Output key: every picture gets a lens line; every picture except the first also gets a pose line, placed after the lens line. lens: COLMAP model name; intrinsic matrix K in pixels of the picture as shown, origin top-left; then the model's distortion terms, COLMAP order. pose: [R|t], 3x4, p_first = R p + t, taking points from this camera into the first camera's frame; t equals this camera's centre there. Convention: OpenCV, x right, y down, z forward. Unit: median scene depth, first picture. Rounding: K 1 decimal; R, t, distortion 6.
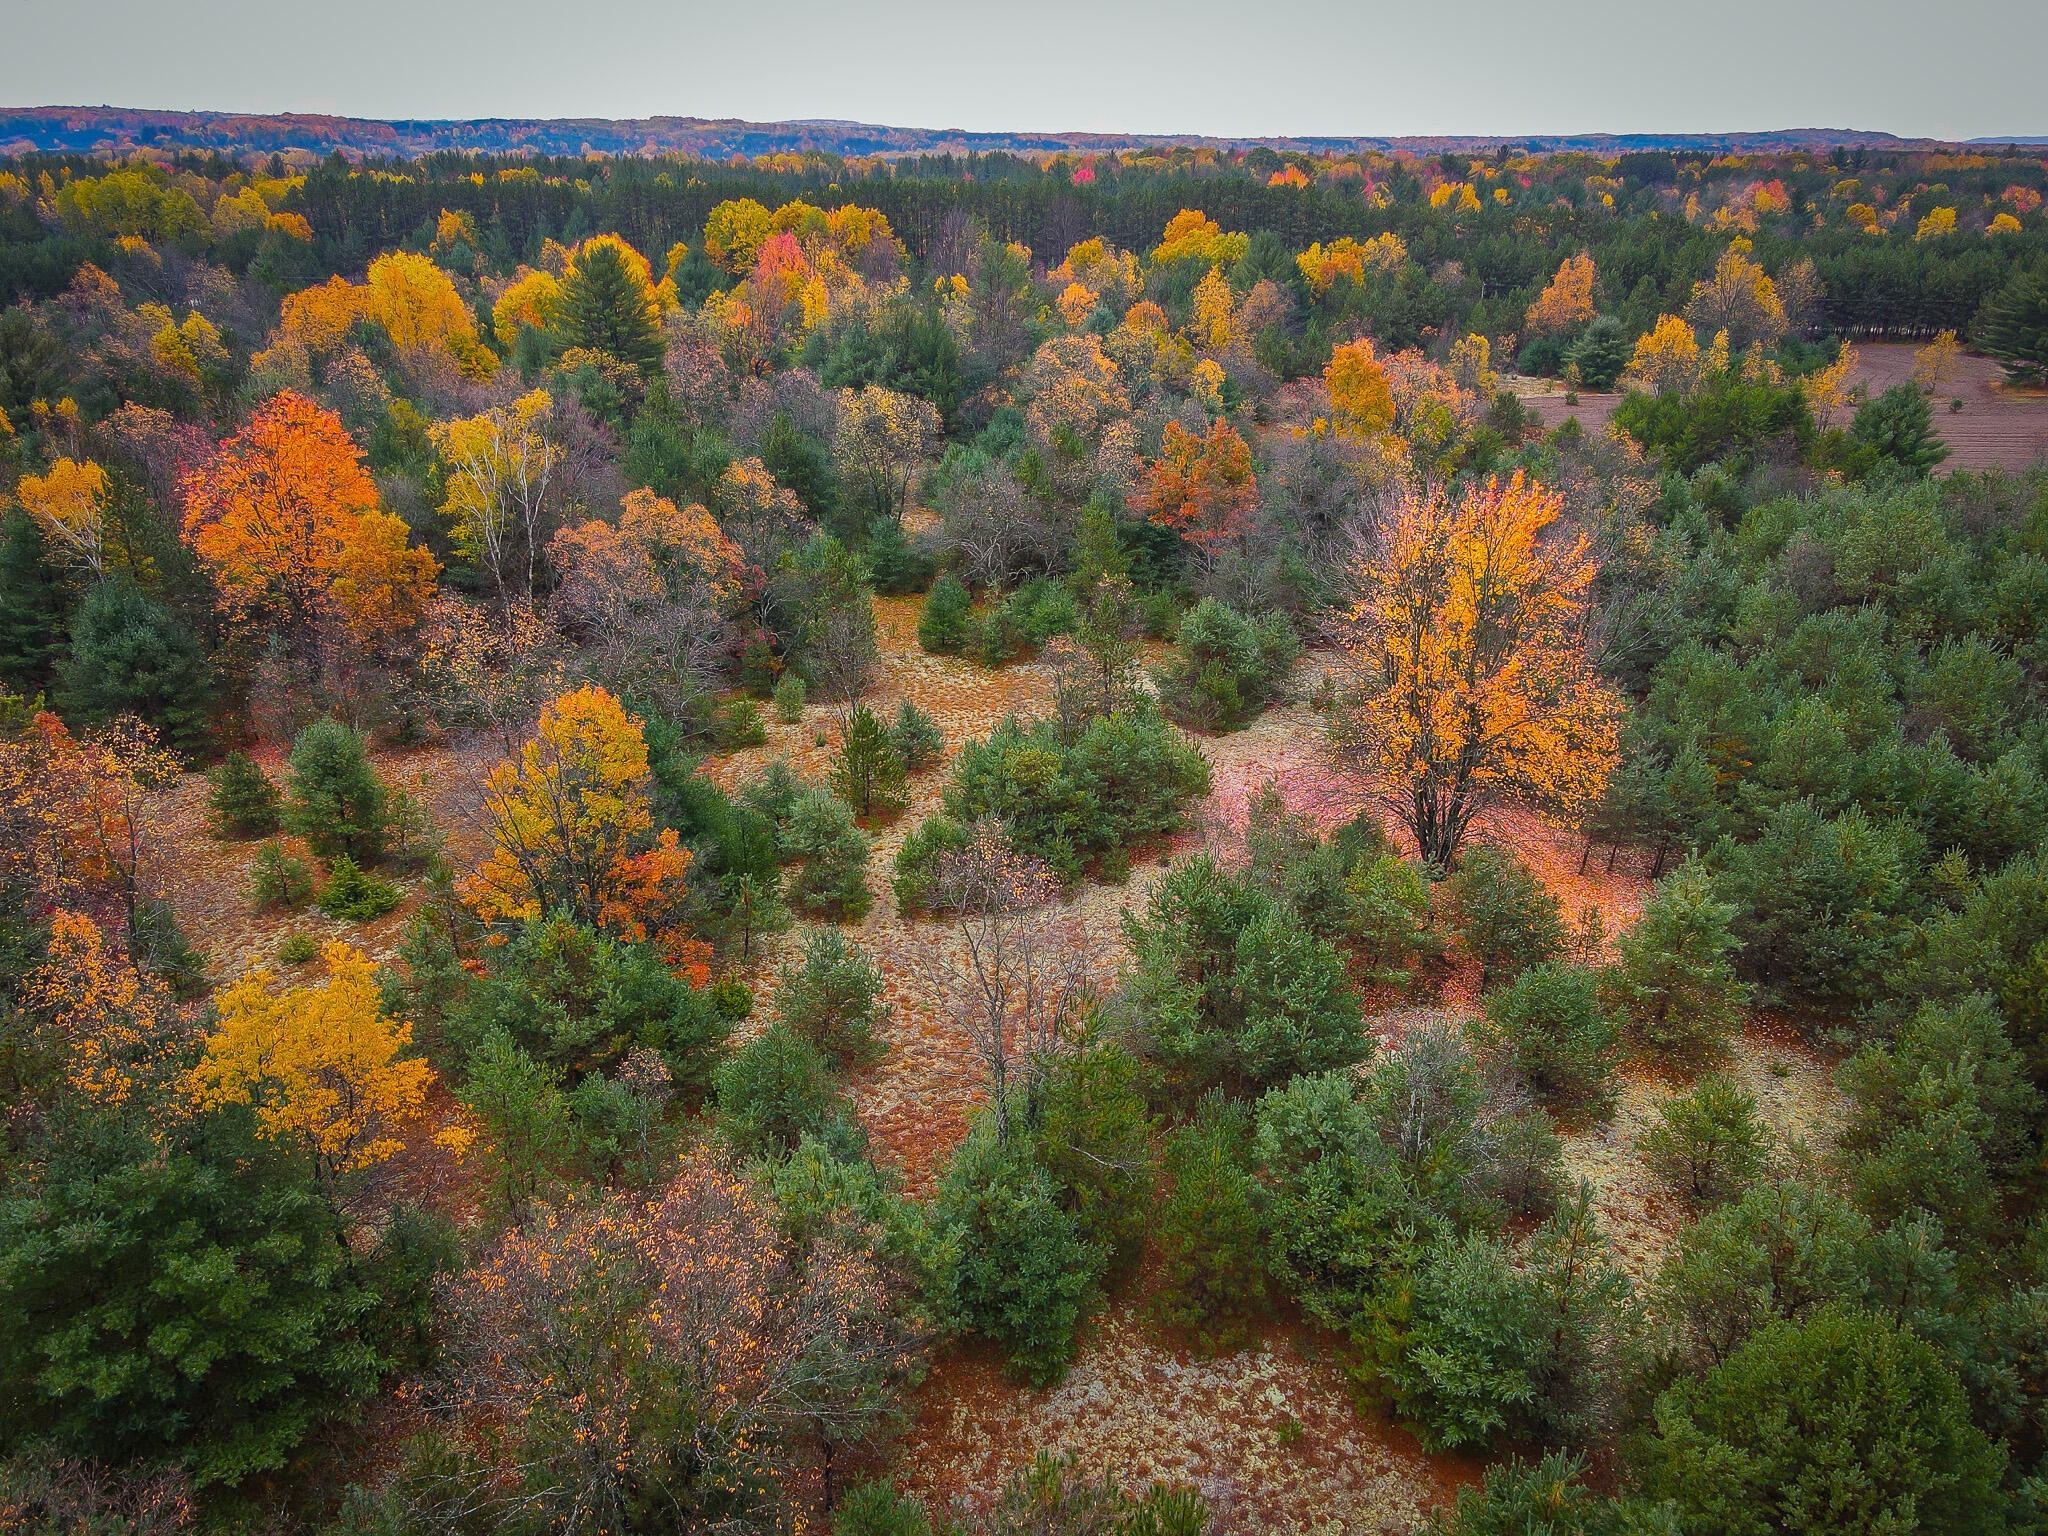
lens RADIAL K [[1482.9, 0, 1015.3], [0, 1482.9, 777.1], [0, 0, 1]] dist [0.006188, 0.012321]
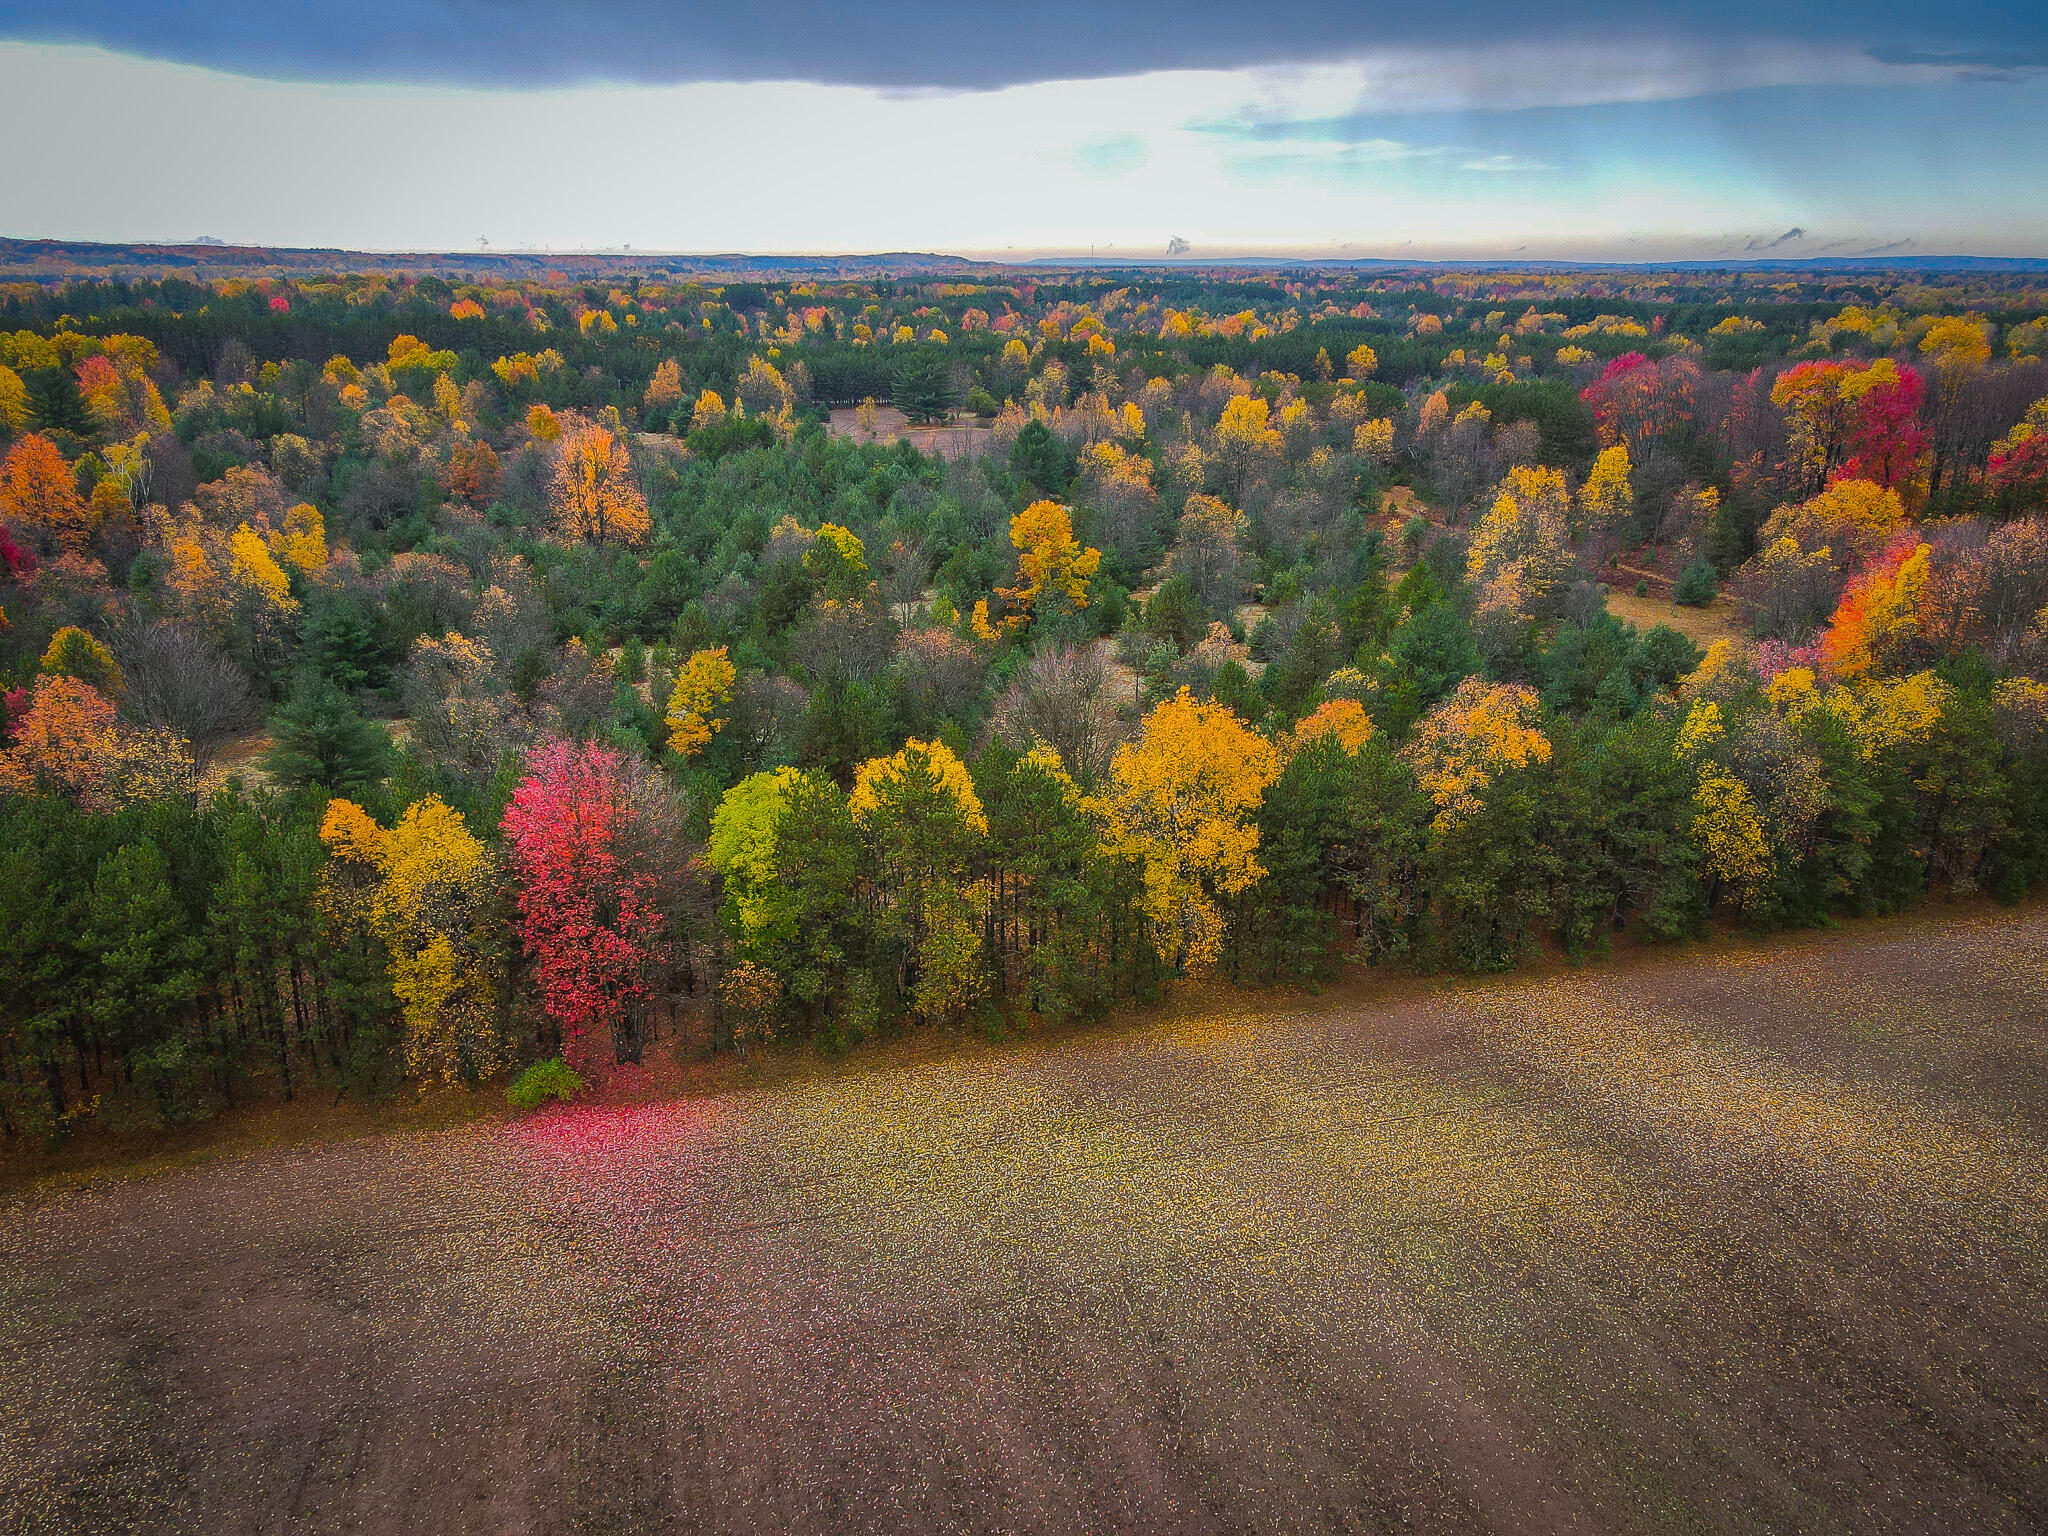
lens RADIAL K [[1482.9, 0, 1019.1], [0, 1482.9, 769.5], [0, 0, 1]] dist [0.006188, 0.012321]
pose [[0.866590, -0.156127, 0.473968, -0.360802], [0.189686, 0.981564, -0.023485, 0.549691], [-0.461563, 0.110257, 0.880229, -1.536863]]
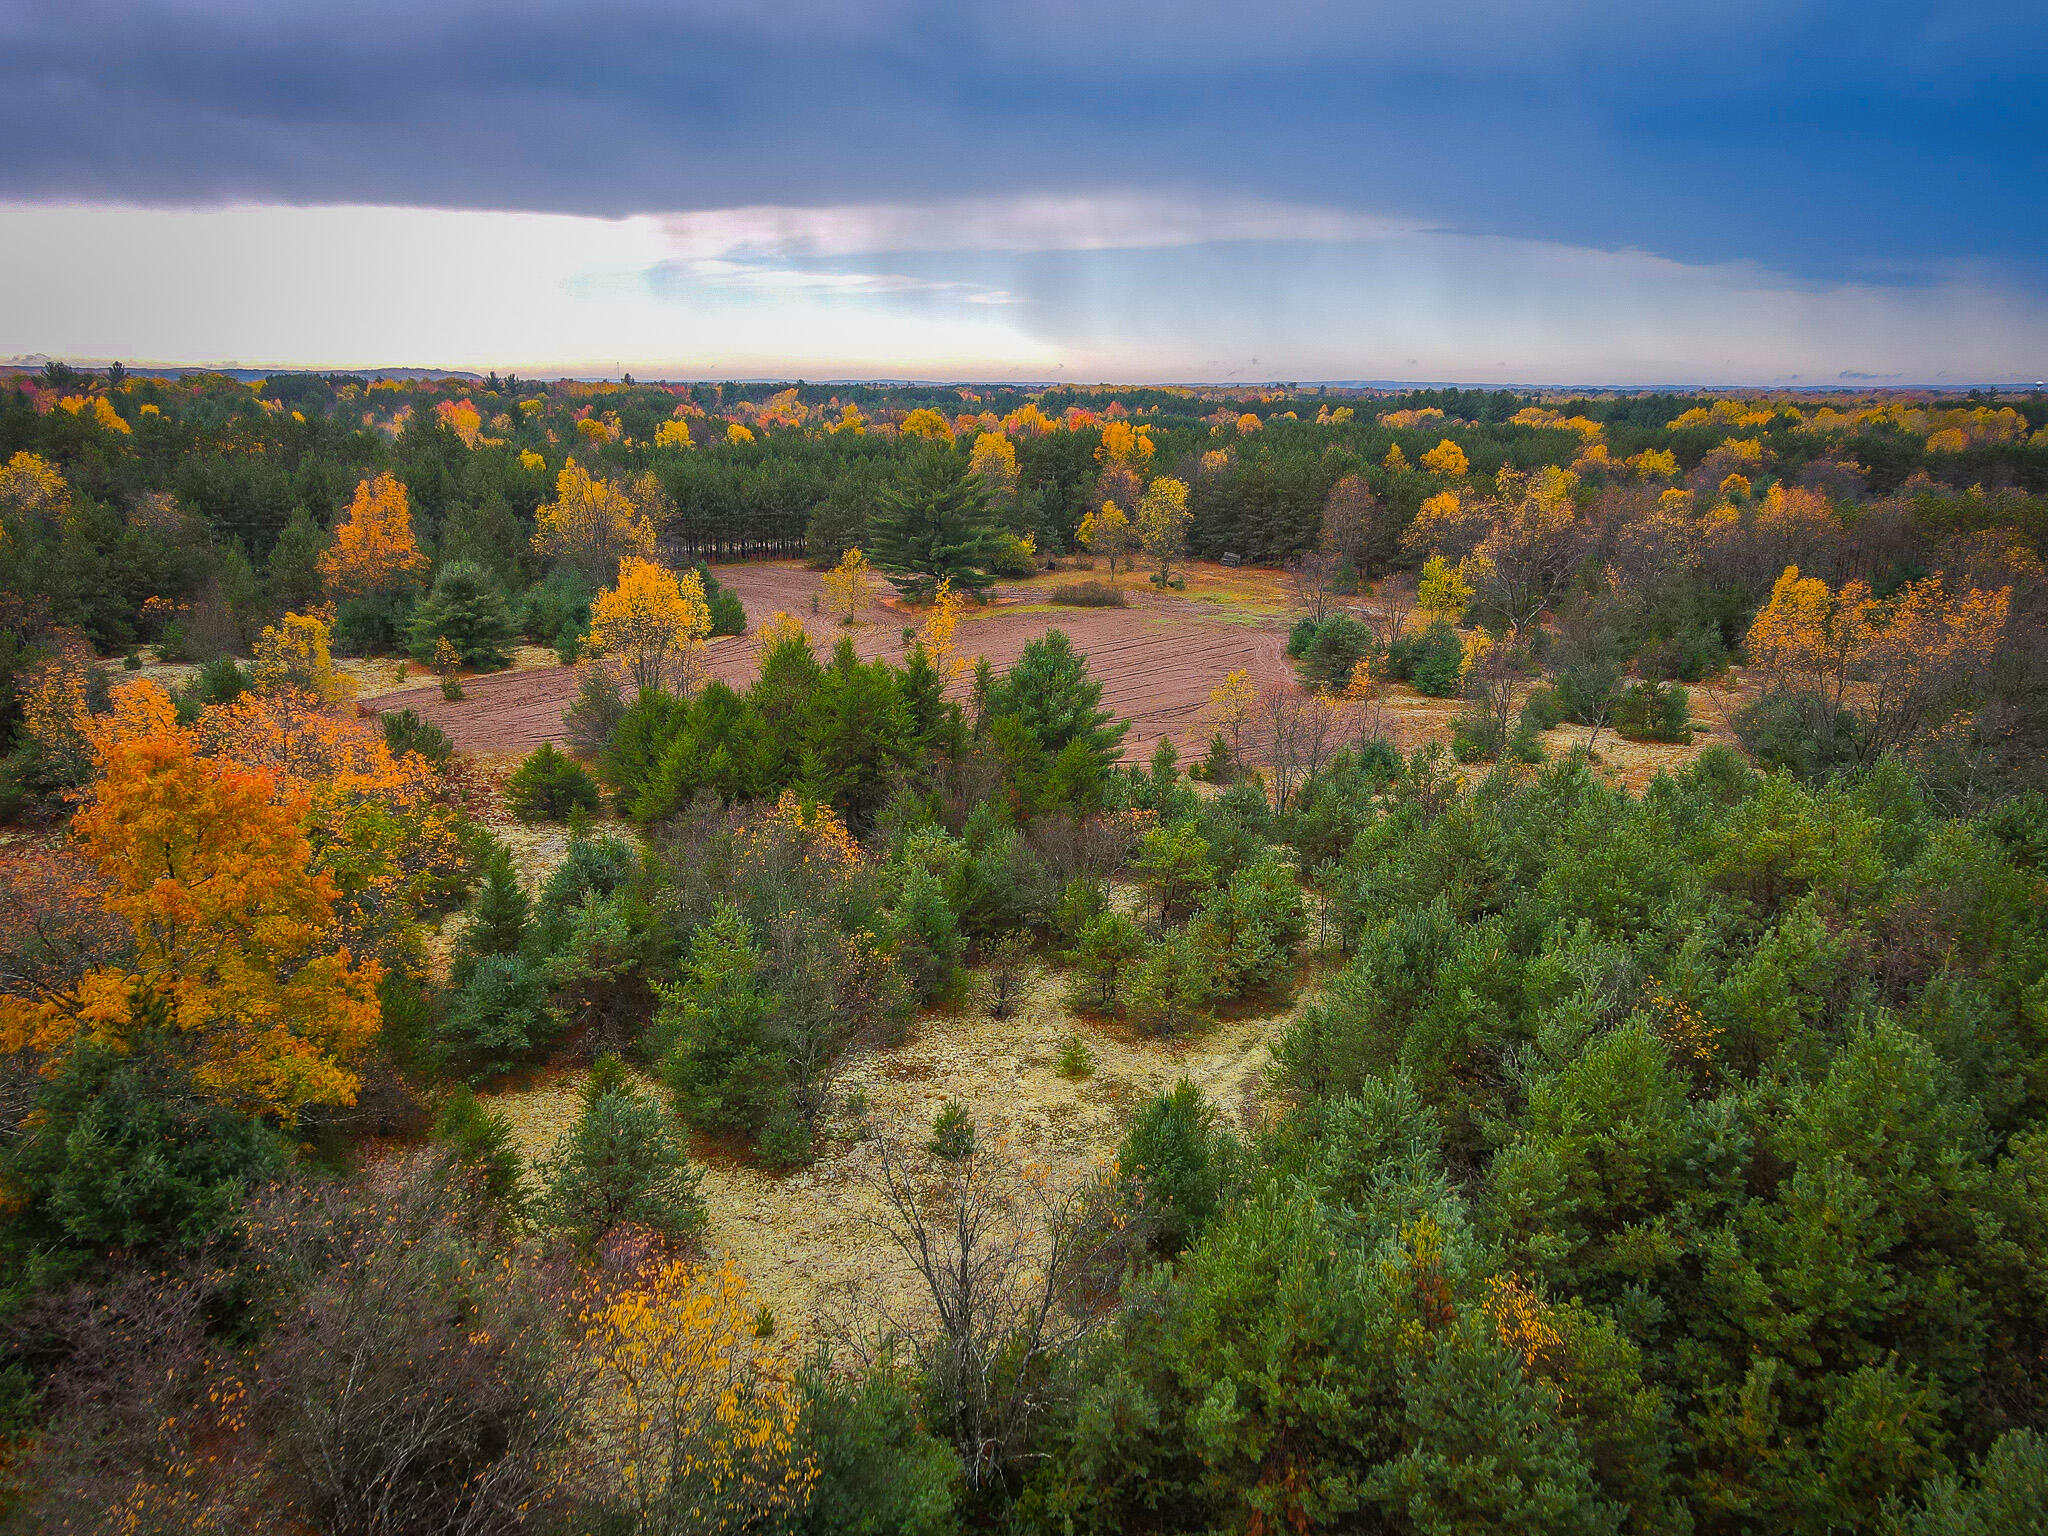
lens RADIAL K [[1474.2, 0, 1017.4], [0, 1474.2, 755.8], [0, 0, 1]] dist [0.012625, 0.015261]
pose [[0.666946, -0.174014, 0.724502, 0.176807], [0.284058, 0.958295, -0.031325, -0.333045], [-0.688836, 0.226693, 0.688561, 0.970774]]
